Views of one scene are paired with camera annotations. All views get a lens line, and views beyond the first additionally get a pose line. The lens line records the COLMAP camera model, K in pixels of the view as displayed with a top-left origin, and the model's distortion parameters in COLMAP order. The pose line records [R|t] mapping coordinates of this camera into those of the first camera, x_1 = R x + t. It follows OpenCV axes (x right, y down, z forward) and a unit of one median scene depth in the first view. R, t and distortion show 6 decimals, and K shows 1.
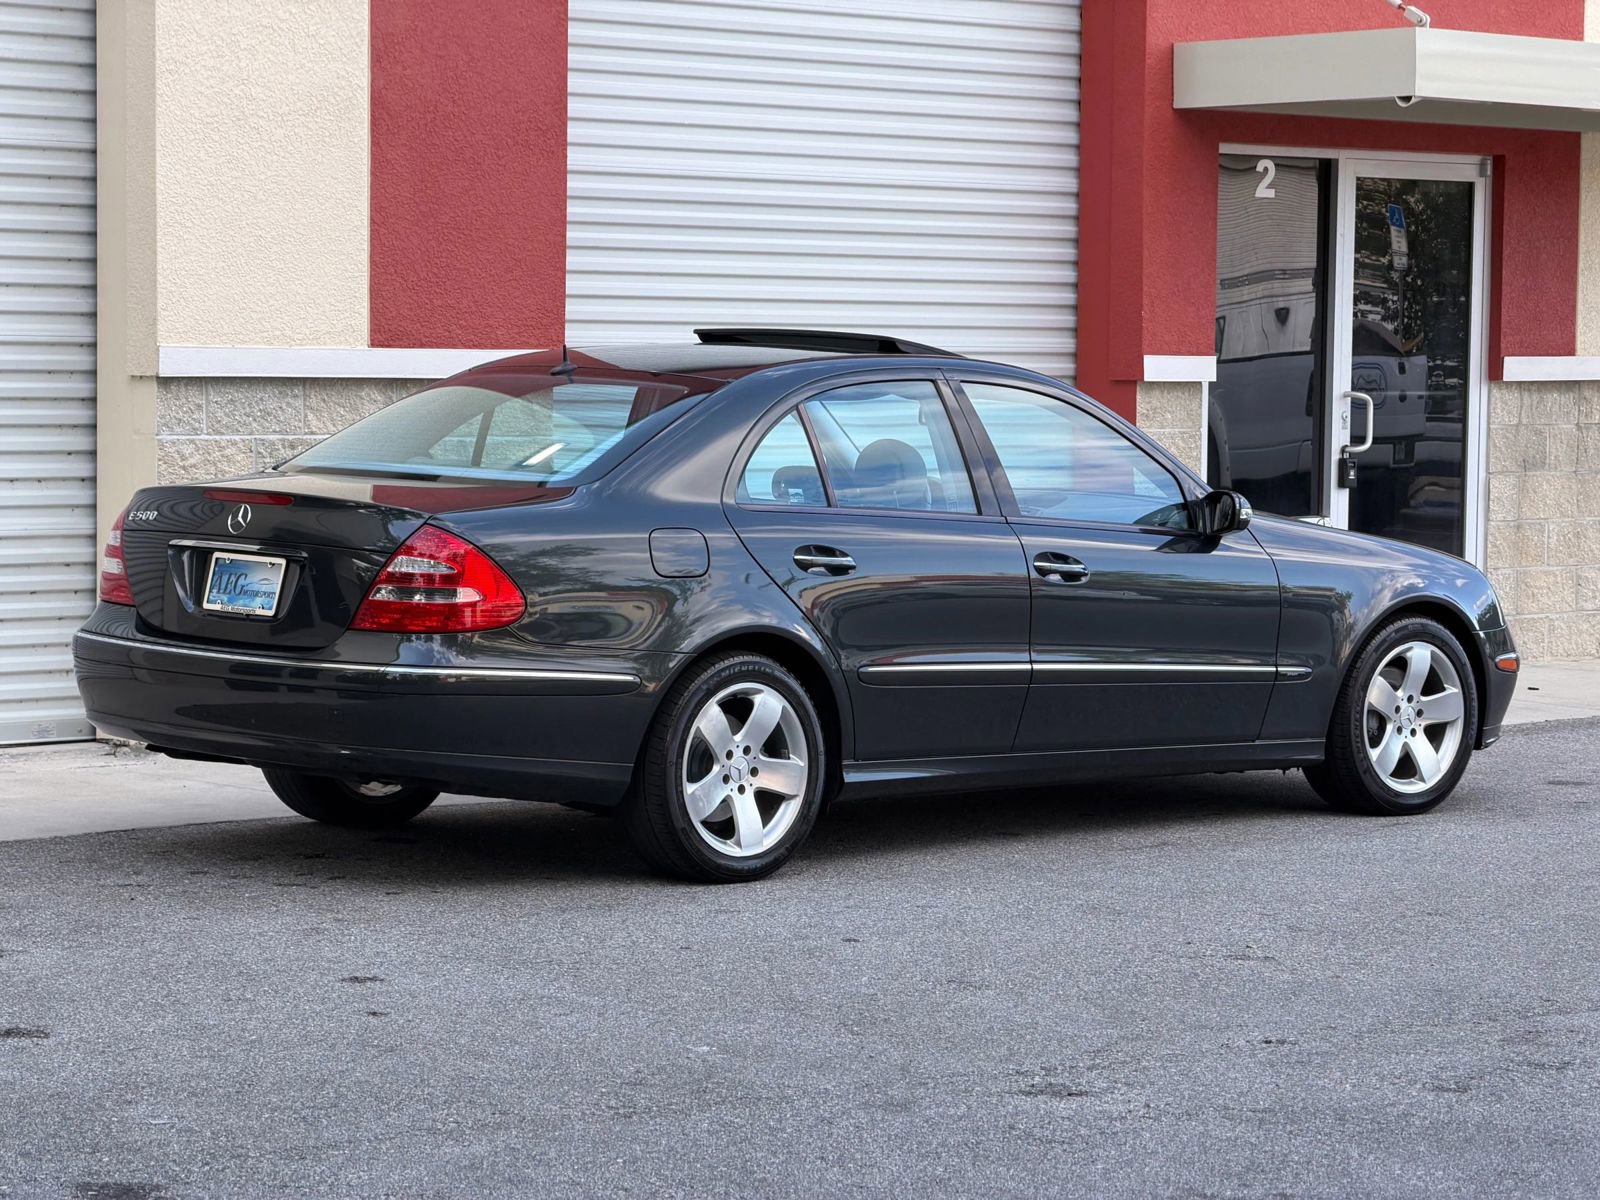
lens RADIAL K [[4818.4, 0, 806.4], [0, 4818.4, 636.5], [0, 0, 1]] dist [0.194719, 0.780405]
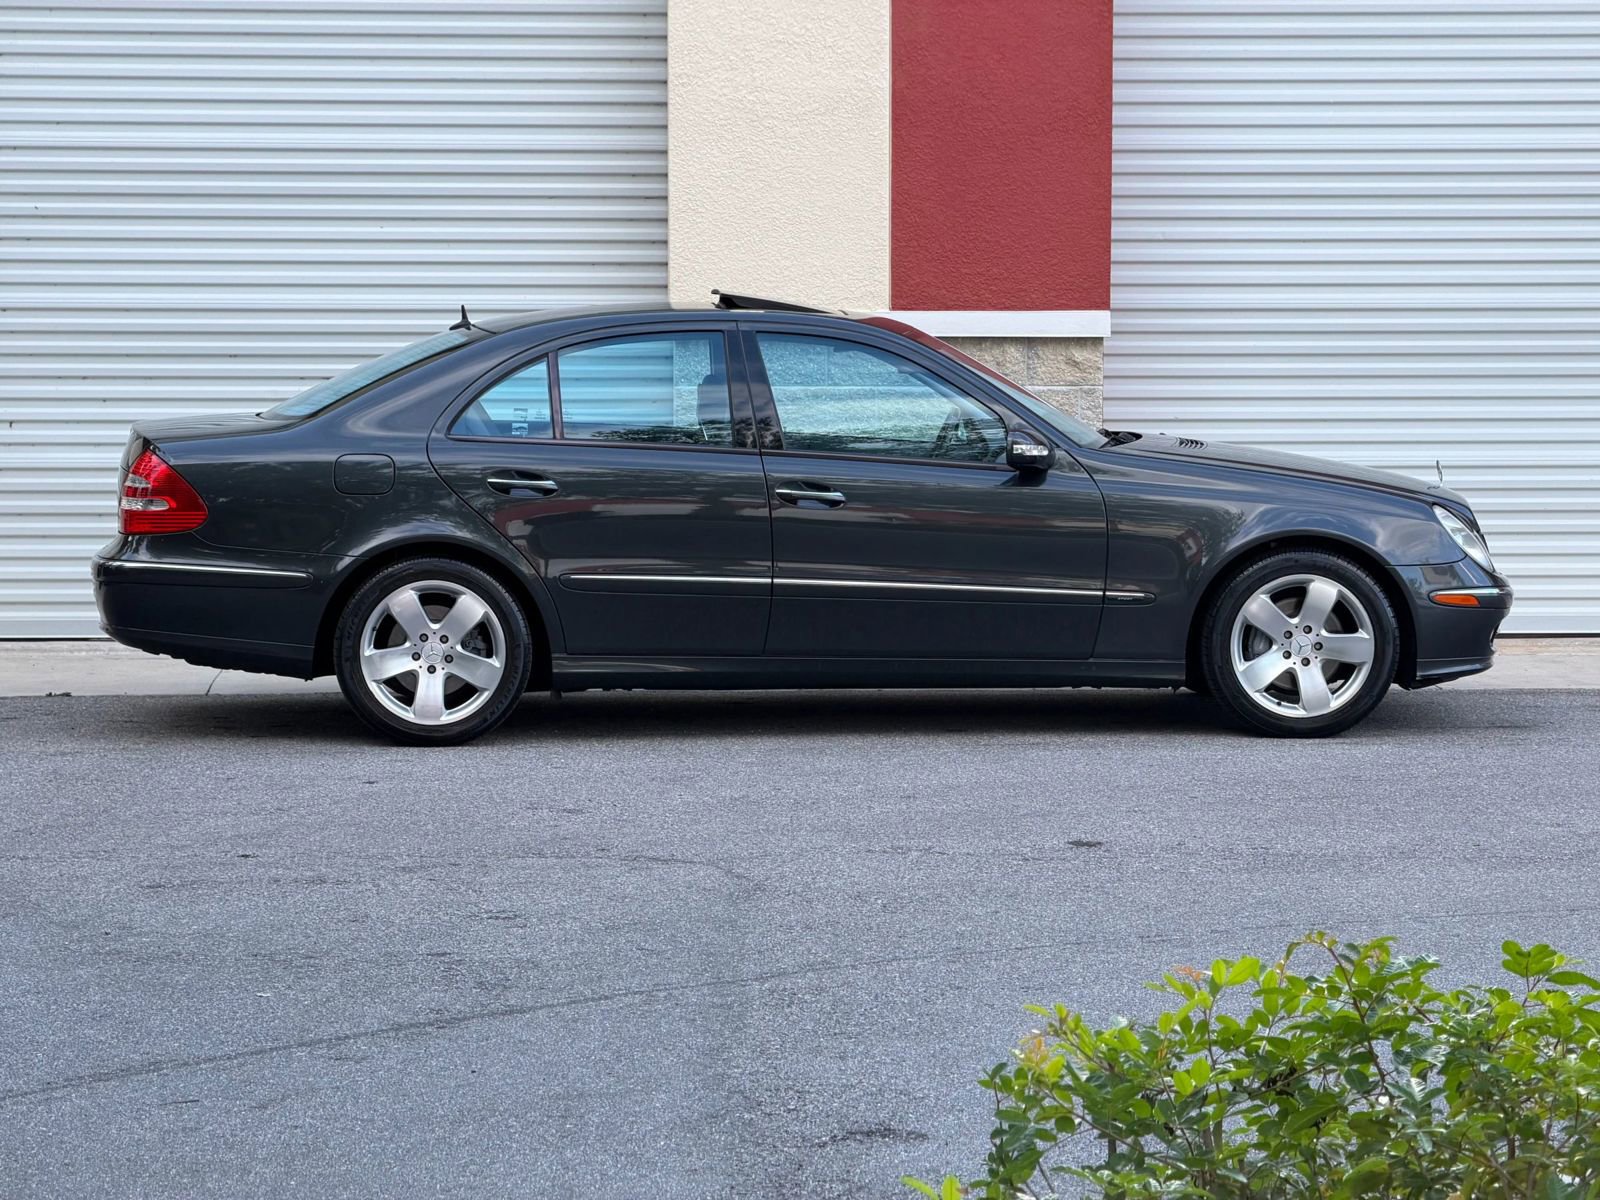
lens RADIAL K [[4797.7, 0, 799.7], [0, 4797.7, 600.4], [0, 0, 1]] dist [0.246460, -0.423835]
pose [[0.757515, 0.028467, -0.652197, 0.664546], [-0.030835, 0.999494, 0.007811, 0.001658], [0.652089, 0.014194, 0.758009, 0.110627]]
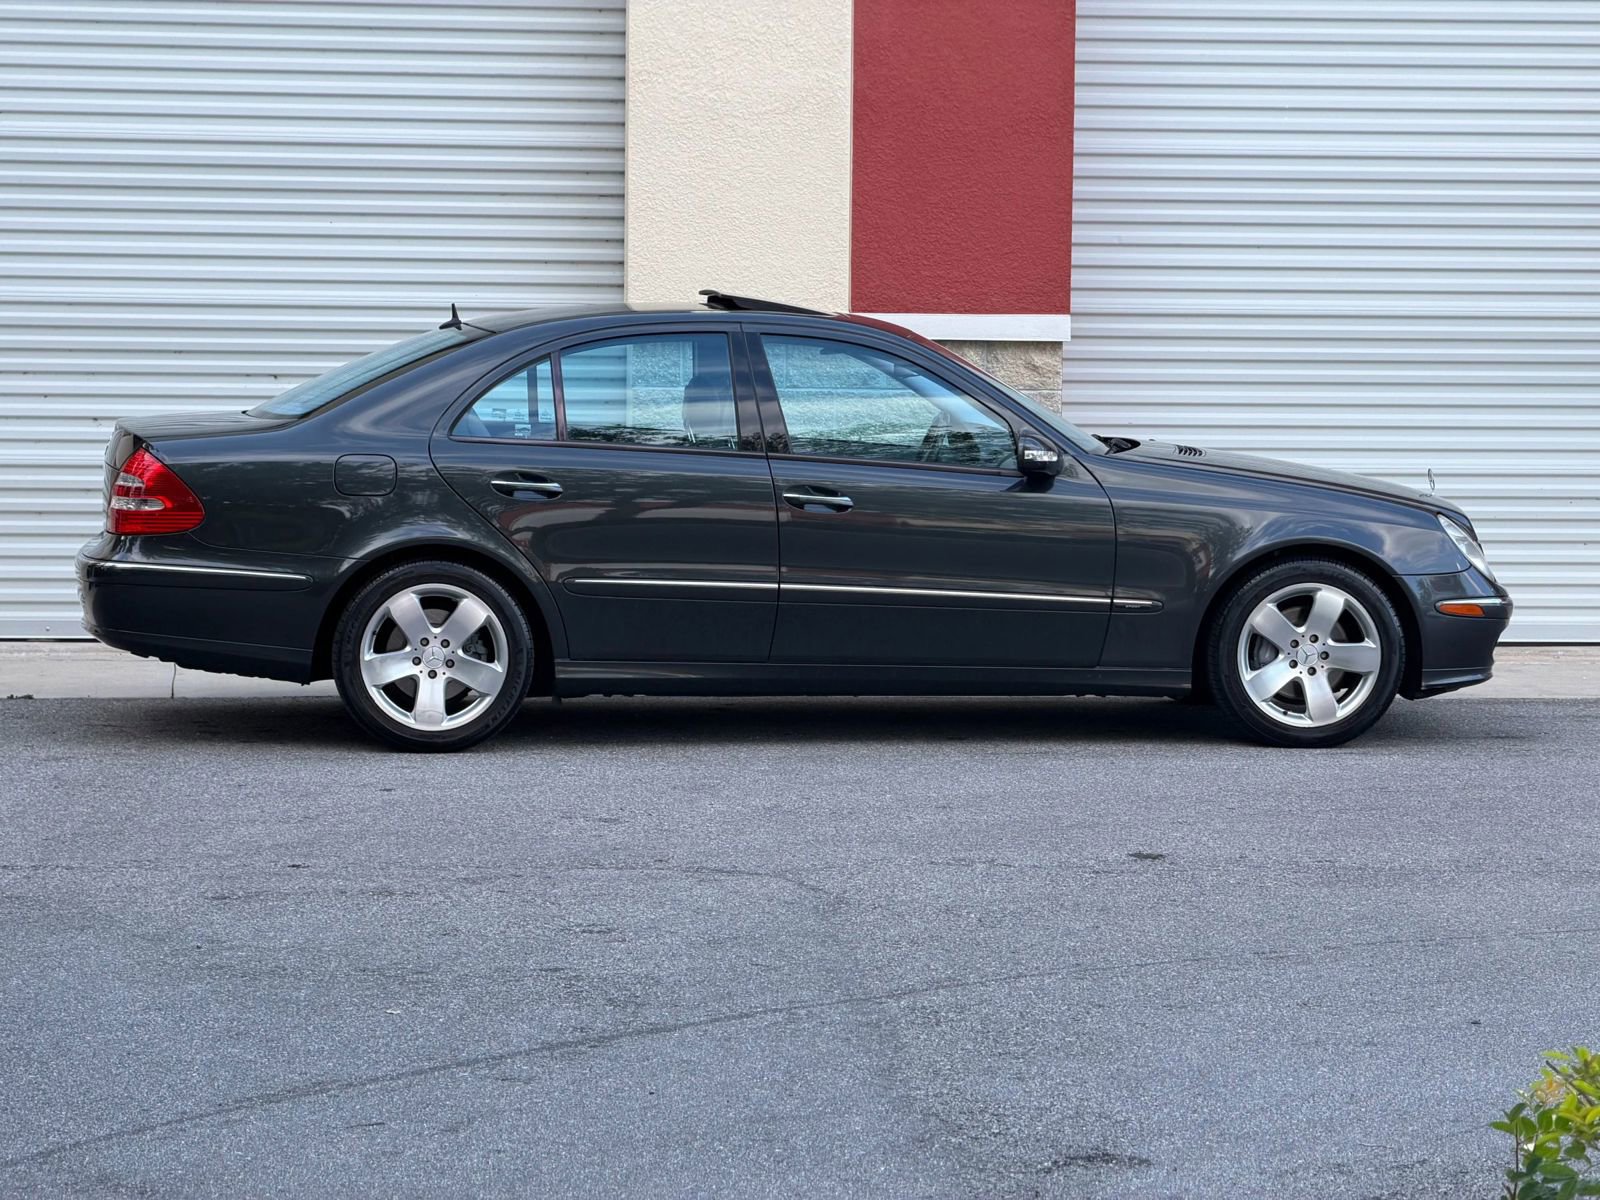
lens RADIAL K [[4796.7, 0, 821.6], [0, 4796.7, 598.2], [0, 0, 1]] dist [0.195641, 0.752015]
pose [[0.796129, 0.033399, -0.604204, 0.612266], [-0.037451, 0.999281, 0.005890, 0.001868], [0.603966, 0.017939, 0.796808, 0.084784]]
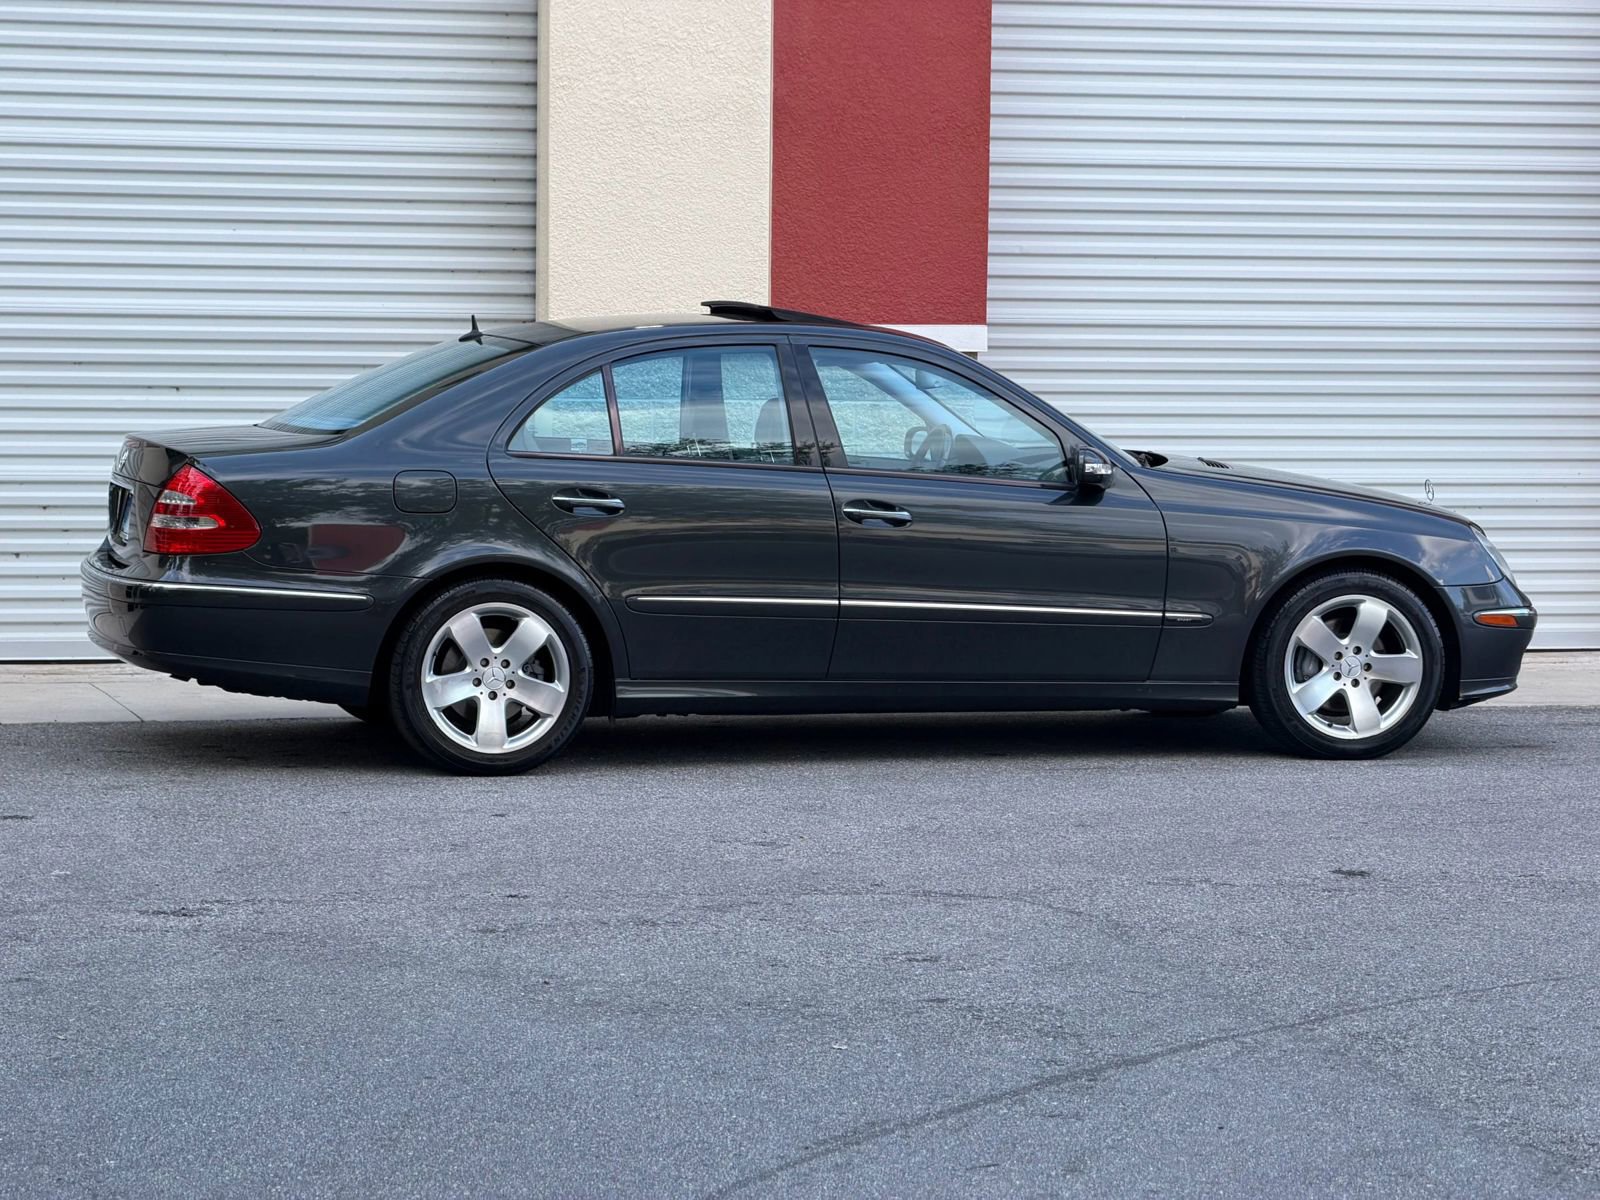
lens RADIAL K [[4807.1, 0, 792.9], [0, 4807.1, 602.7], [0, 0, 1]] dist [0.233322, -0.065075]
pose [[0.873630, 0.026872, -0.485848, 0.477415], [-0.030015, 0.999549, 0.001313, 0.004565], [0.485664, 0.013435, 0.874042, 0.011637]]
